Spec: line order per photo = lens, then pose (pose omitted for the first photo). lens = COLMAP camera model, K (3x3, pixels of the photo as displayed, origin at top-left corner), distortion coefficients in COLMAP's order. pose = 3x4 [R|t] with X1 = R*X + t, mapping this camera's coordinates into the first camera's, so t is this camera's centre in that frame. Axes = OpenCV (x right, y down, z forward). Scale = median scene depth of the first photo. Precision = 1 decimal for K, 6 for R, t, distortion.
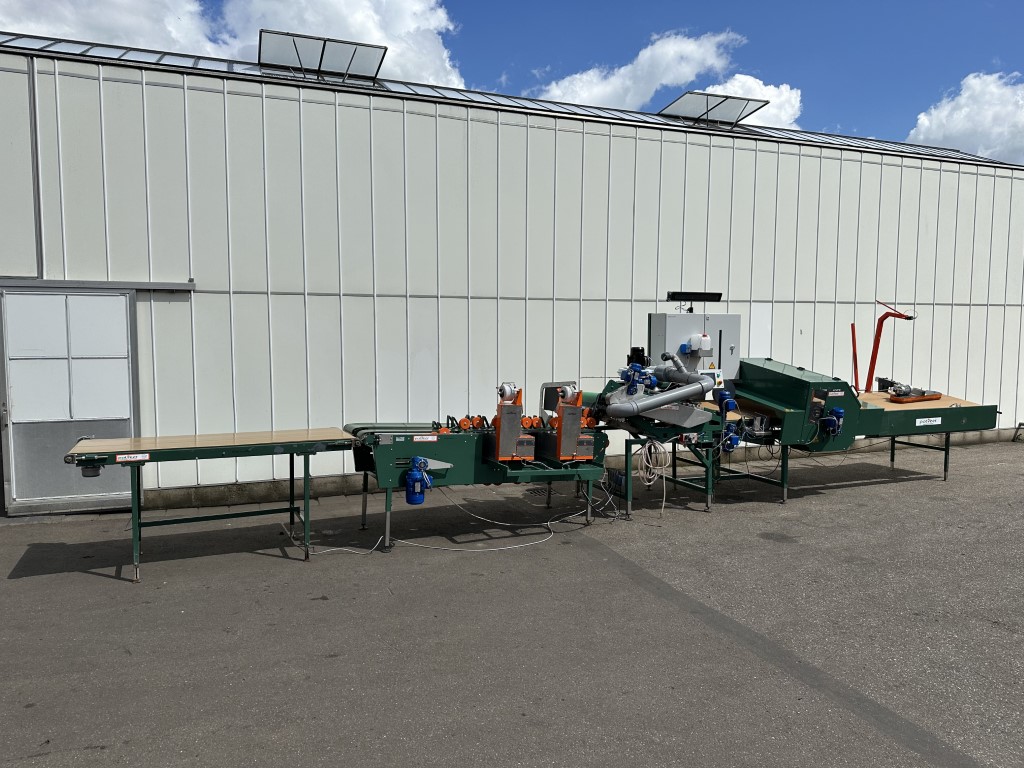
lens RADIAL K [[720.9, 0, 512.0], [0, 720.9, 384.0], [0, 0, 1]] dist [0.005197, -0.000438]
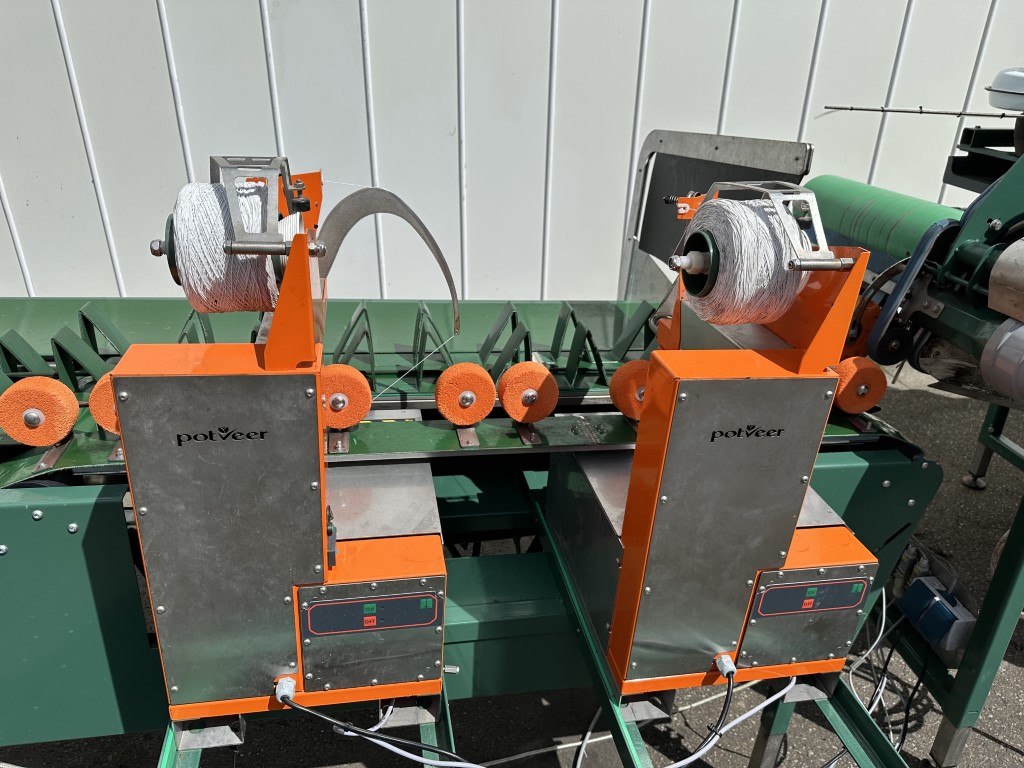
lens RADIAL K [[727.7, 0, 513.5], [0, 727.7, 362.1], [0, 0, 1]] dist [0.002286, 0.000761]
pose [[0.966129, 0.113895, -0.231566, 0.074375], [-0.028669, 0.939151, 0.342305, -0.013984], [0.256463, -0.324072, 0.910607, 0.903786]]
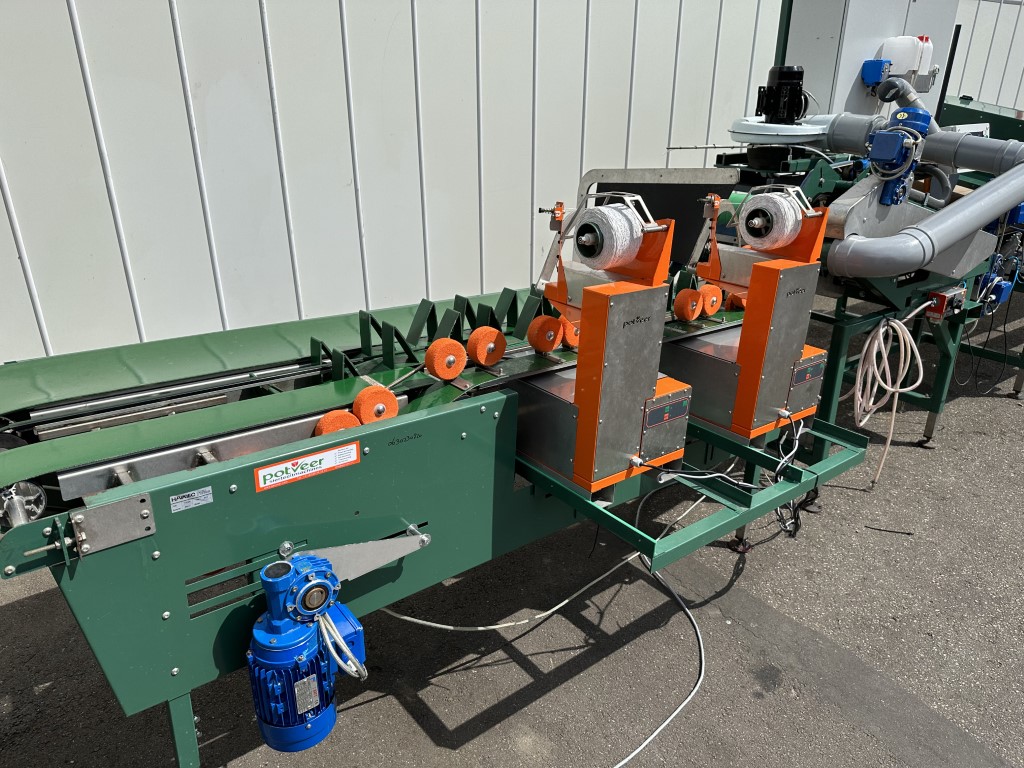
lens RADIAL K [[720.9, 0, 512.0], [0, 720.9, 384.0], [0, 0, 1]] dist [0.005197, -0.000438]
pose [[0.973759, -0.093552, 0.207466, -0.100216], [0.022236, 0.946353, 0.322369, -0.021792], [-0.226495, -0.309296, 0.923599, 0.762906]]
